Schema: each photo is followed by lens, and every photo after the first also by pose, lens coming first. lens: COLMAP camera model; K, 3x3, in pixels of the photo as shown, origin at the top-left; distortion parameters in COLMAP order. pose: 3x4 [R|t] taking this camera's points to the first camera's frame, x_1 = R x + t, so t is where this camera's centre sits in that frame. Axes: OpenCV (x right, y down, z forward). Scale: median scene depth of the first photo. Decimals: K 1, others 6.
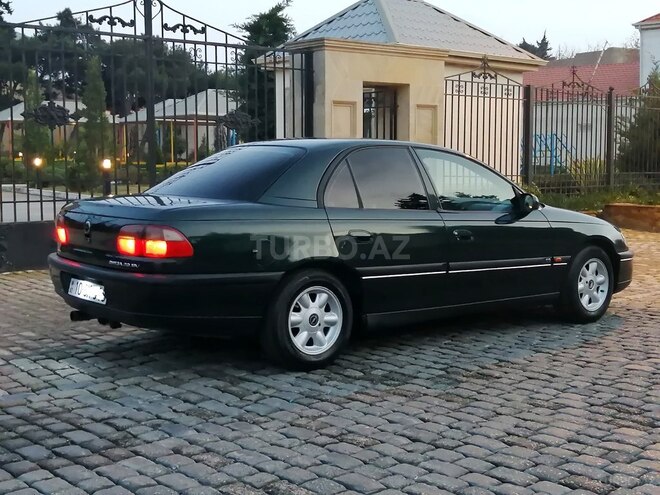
lens RADIAL K [[946.0, 0, 330.0], [0, 946.0, 247.5], [0, 0, 1]] dist [0.268870, -1.200926]
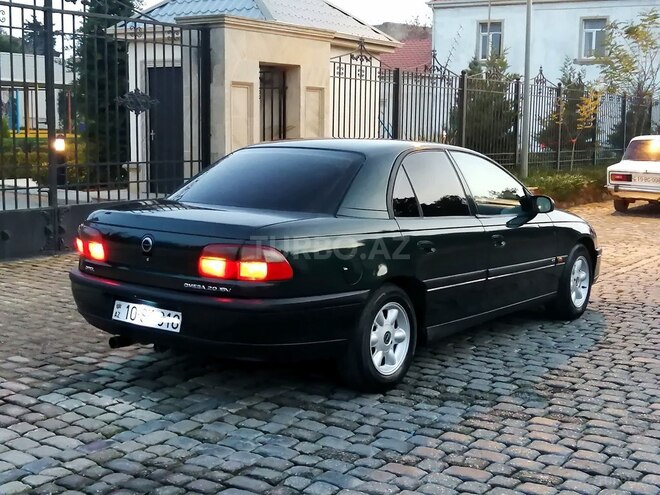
lens RADIAL K [[946.0, 0, 330.0], [0, 946.0, 247.5], [0, 0, 1]] dist [0.268870, -1.200926]
pose [[0.966666, -0.019140, 0.255326, -0.256476], [0.010013, 0.999265, 0.037000, -0.040224], [-0.255846, -0.033210, 0.966147, 0.088102]]
